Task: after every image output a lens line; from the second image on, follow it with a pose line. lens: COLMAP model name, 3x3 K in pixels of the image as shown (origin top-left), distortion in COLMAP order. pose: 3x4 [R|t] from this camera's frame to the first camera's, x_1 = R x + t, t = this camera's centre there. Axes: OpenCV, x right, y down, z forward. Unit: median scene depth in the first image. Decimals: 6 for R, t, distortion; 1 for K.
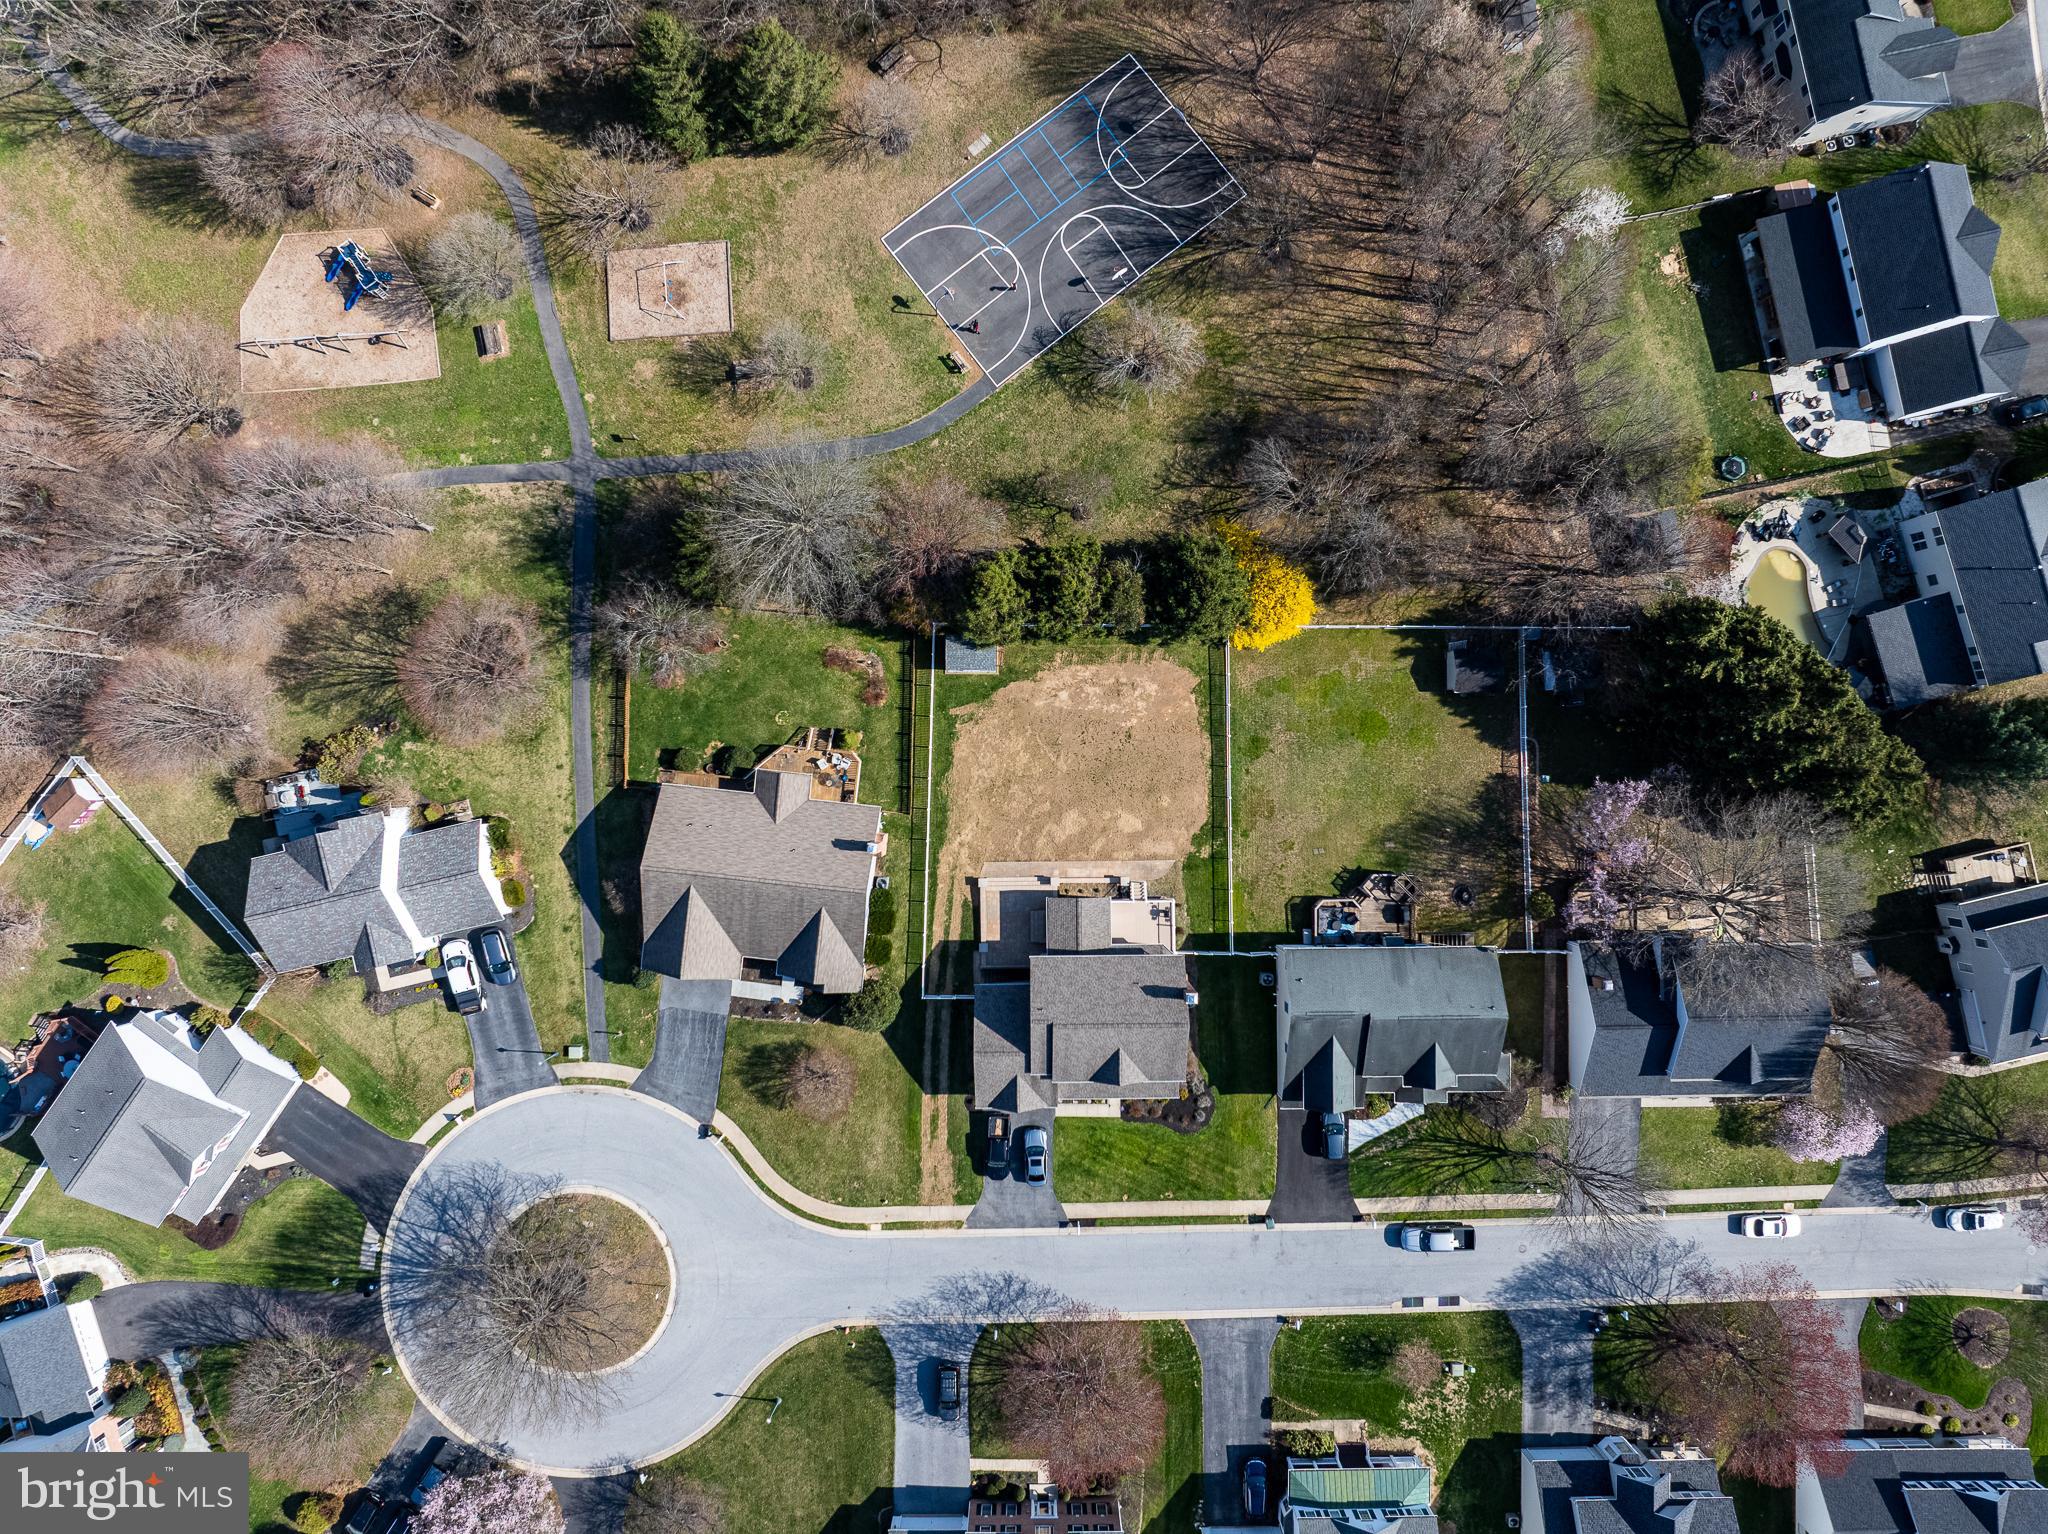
lens RADIAL K [[1437.7, 0, 1024.0], [0, 1437.7, 767.0], [0, 0, 1]] dist [-0.031205, -0.001837]
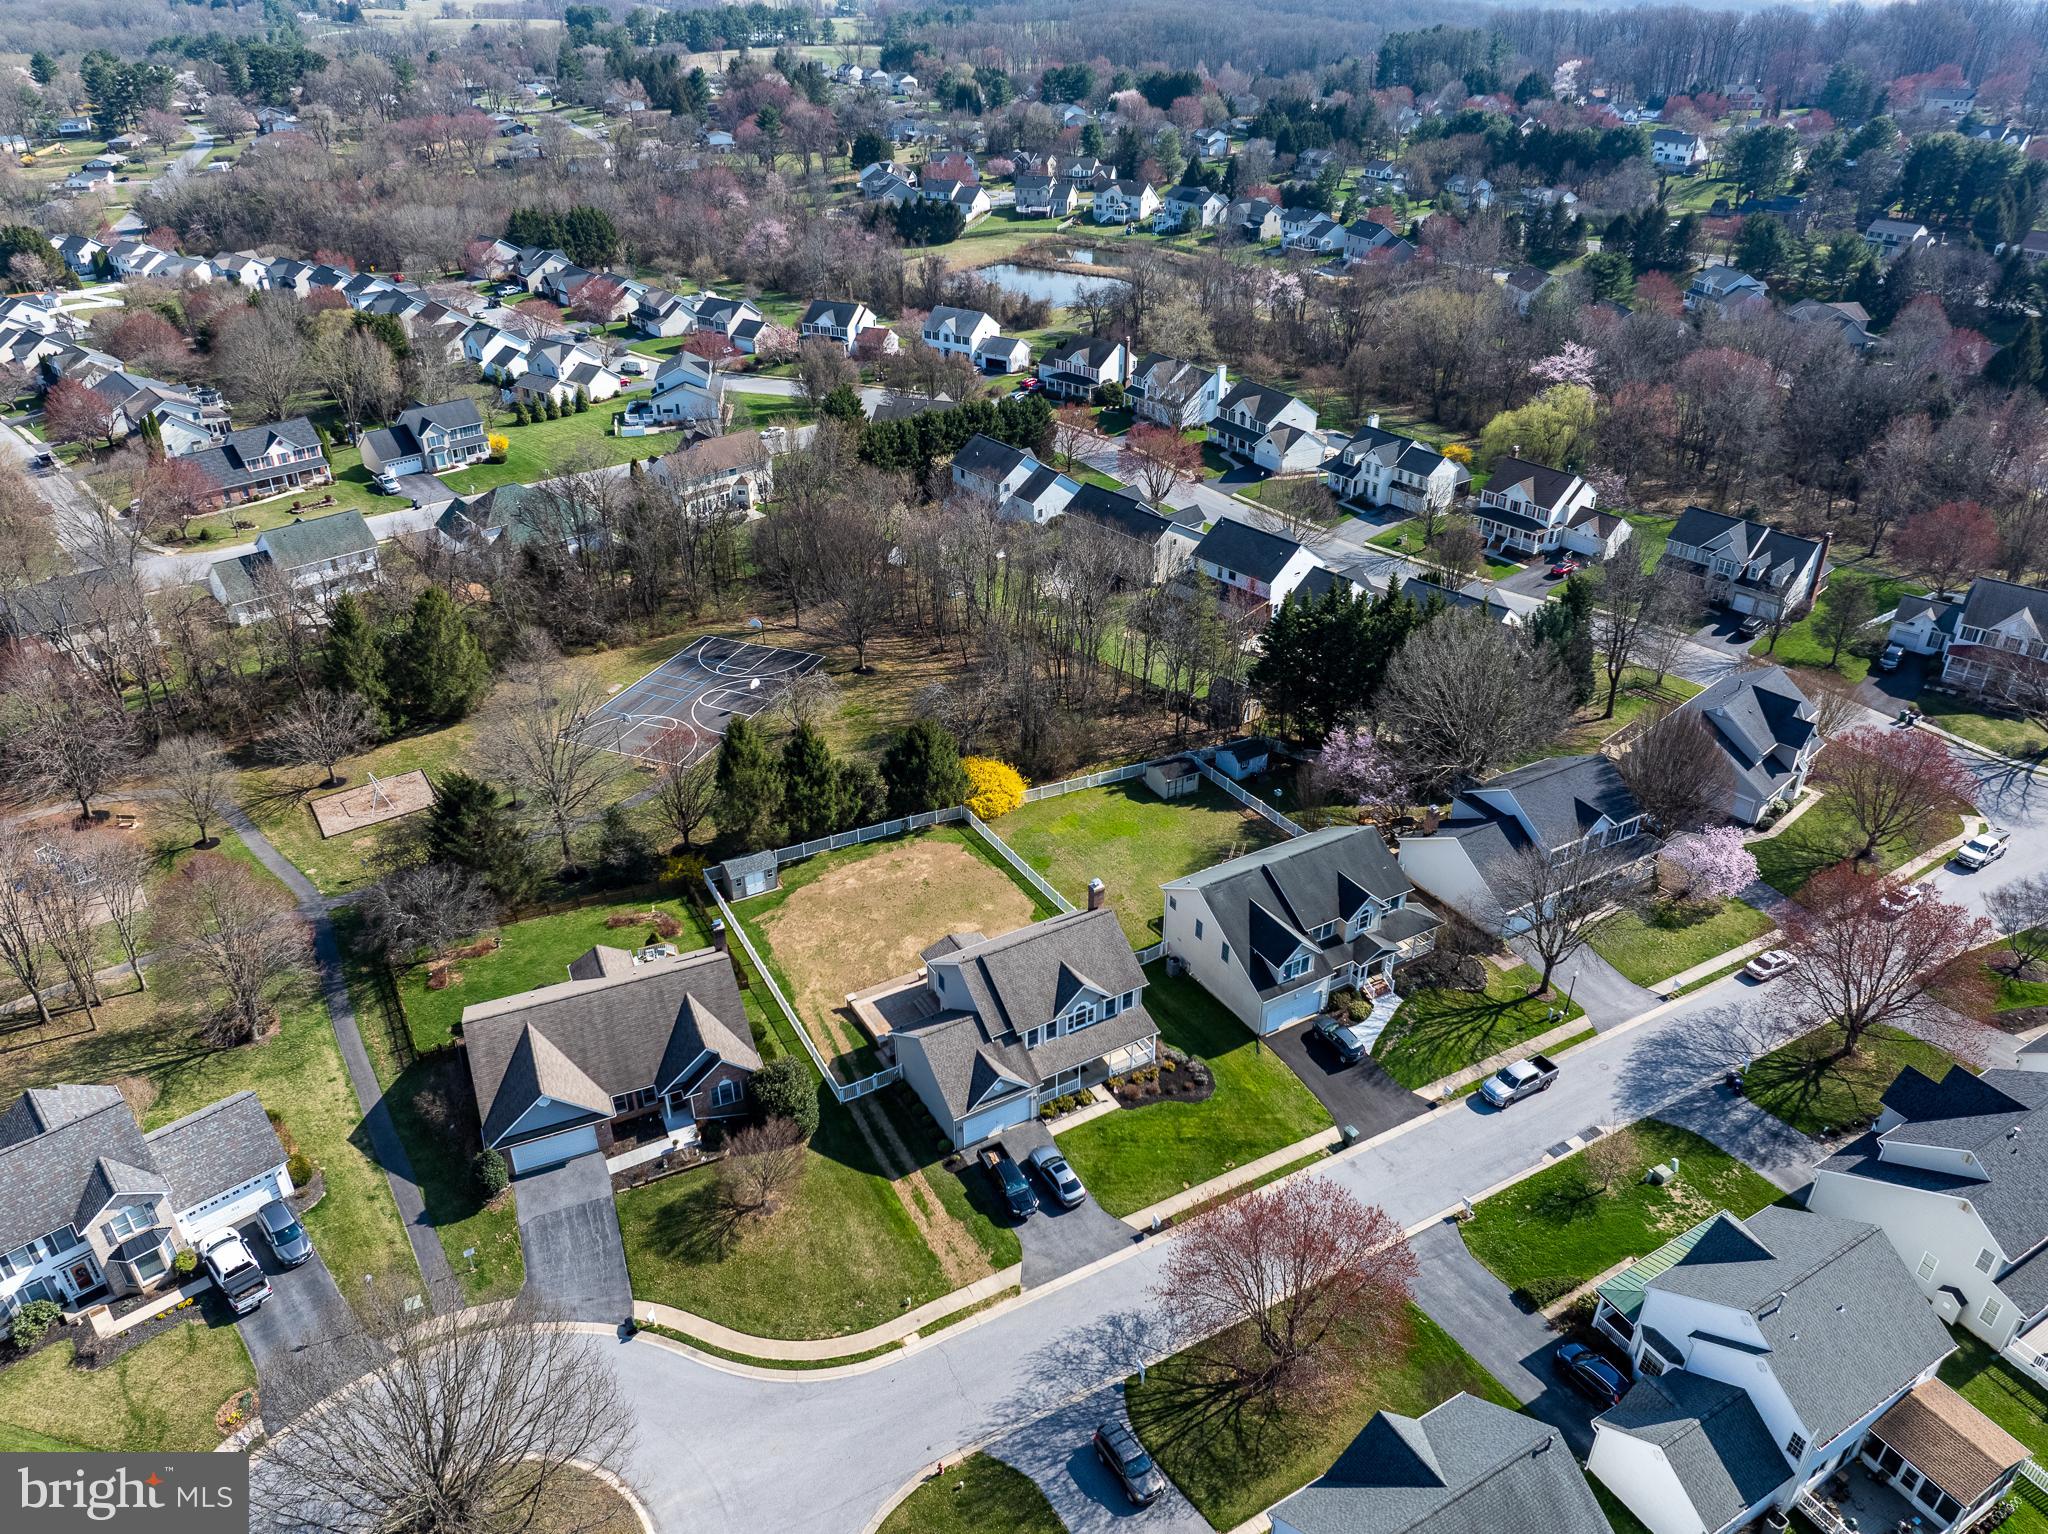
lens RADIAL K [[1437.7, 0, 1024.0], [0, 1437.7, 767.0], [0, 0, 1]] dist [-0.031205, -0.001837]
pose [[0.869270, -0.250161, 0.426368, -0.280652], [0.494299, 0.450714, -0.743320, 0.734740], [-0.006221, 0.856899, 0.515446, 0.409457]]
